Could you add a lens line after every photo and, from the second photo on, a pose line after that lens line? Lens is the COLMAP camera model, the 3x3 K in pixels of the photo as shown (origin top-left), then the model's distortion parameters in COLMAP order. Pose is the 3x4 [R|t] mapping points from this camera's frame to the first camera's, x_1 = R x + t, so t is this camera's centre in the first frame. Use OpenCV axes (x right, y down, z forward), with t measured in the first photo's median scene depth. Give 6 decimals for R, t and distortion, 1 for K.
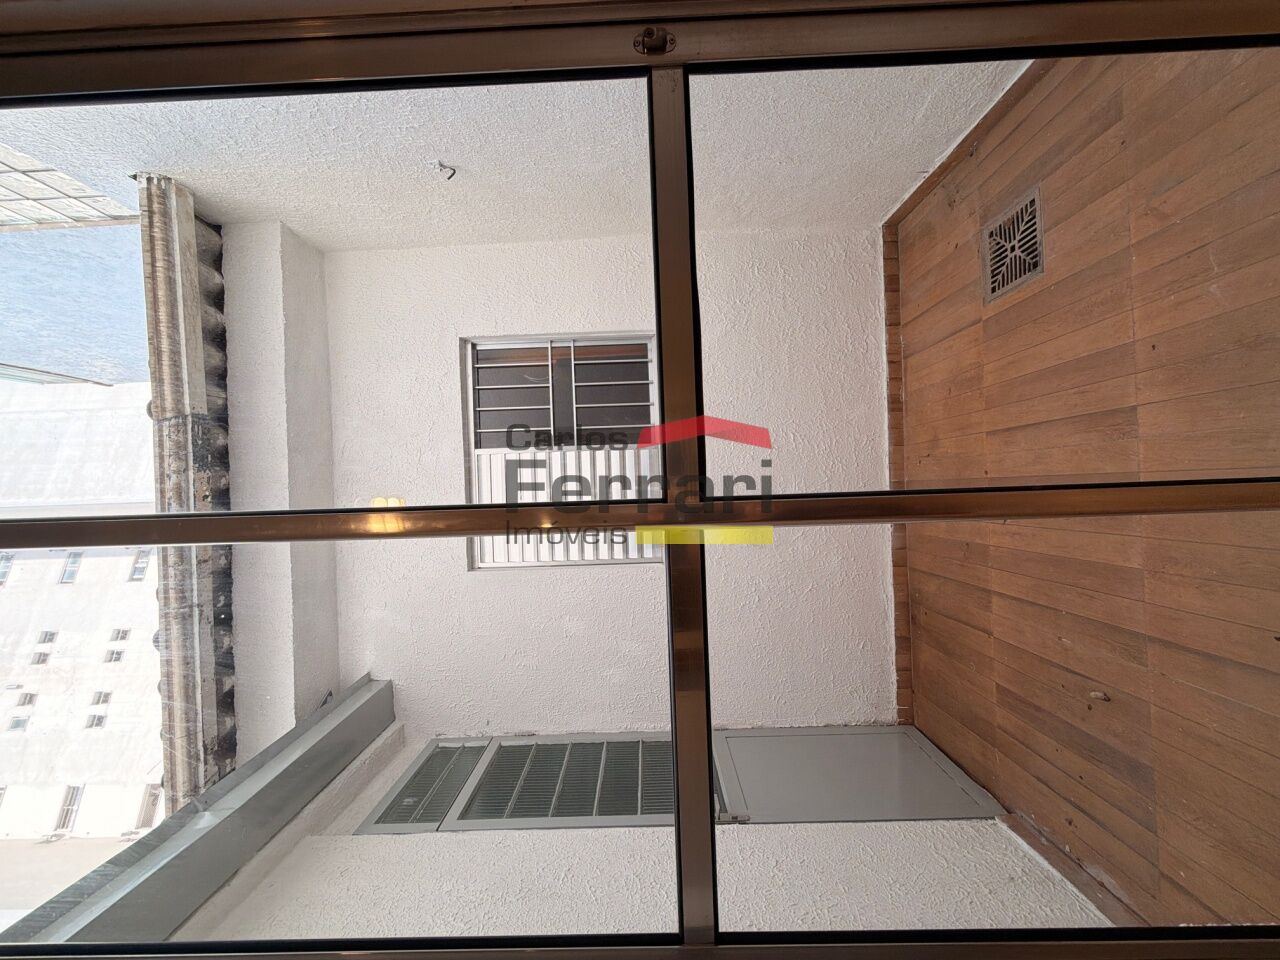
lens RADIAL K [[505.4, 0, 639.7], [0, 505.4, 481.6], [0, 0, 1]] dist [-0.001477, 0.000125]
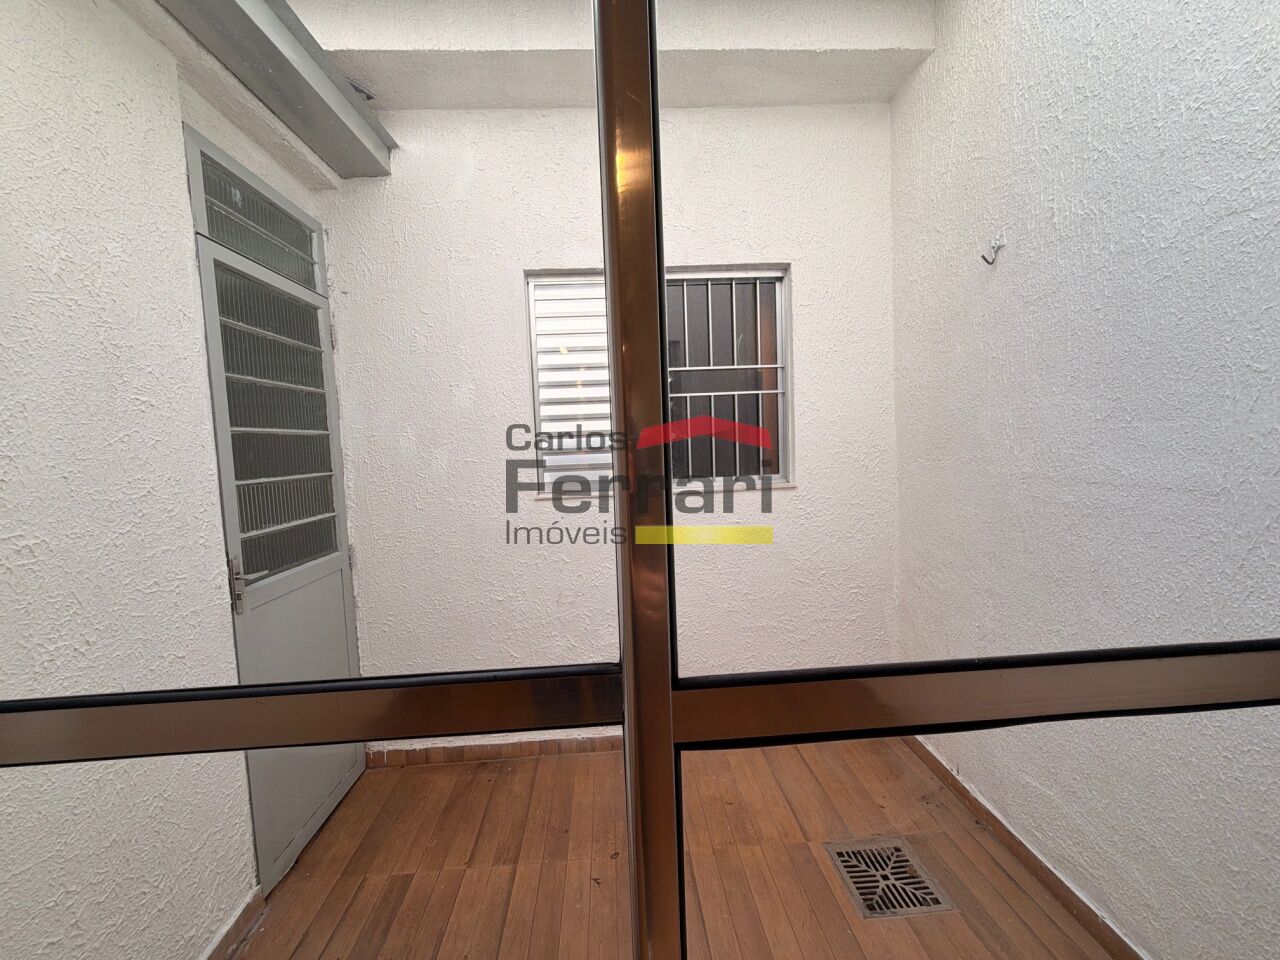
lens RADIAL K [[505.4, 0, 639.8], [0, 505.4, 479.5], [0, 0, 1]] dist [-0.001477, 0.000125]
pose [[0.004746, 0.996442, 0.084151, -0.073960], [-0.998922, 0.008610, -0.045618, 0.029212], [-0.046181, -0.083843, 0.995408, 0.135802]]
